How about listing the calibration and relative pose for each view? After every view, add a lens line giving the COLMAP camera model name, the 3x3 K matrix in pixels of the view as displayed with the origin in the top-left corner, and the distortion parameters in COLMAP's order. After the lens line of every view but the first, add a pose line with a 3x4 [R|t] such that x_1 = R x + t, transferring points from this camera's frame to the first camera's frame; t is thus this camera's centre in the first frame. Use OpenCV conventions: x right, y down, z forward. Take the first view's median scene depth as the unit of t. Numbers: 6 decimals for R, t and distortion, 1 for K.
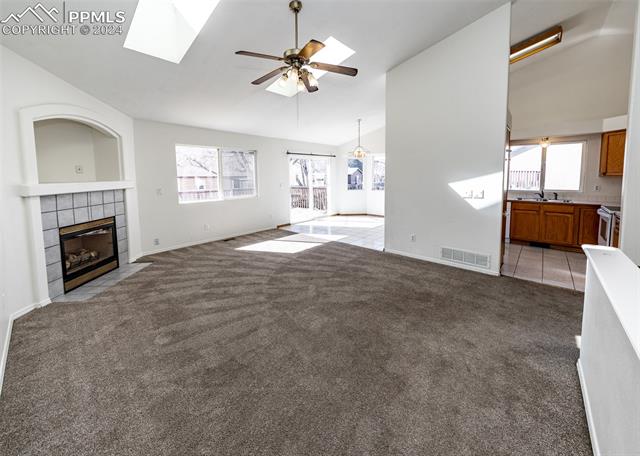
lens RADIAL K [[240.5, 0, 343.2], [0, 240.5, 189.2], [0, 0, 1]] dist [-0.002001, 0.000105]
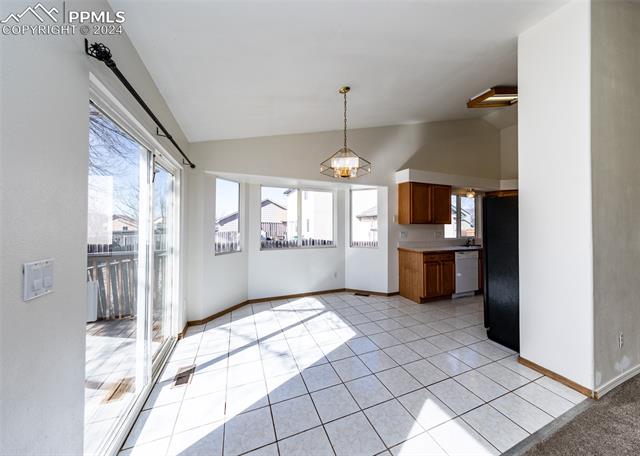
lens RADIAL K [[219.5, 0, 330.6], [0, 219.5, 221.4], [0, 0, 1]] dist [0.004237, -0.000116]
pose [[0.490851, 0.021684, 0.870974, -0.506458], [0.048381, 0.997469, -0.052099, -0.060301], [-0.869899, 0.067712, 0.488559, 1.515573]]
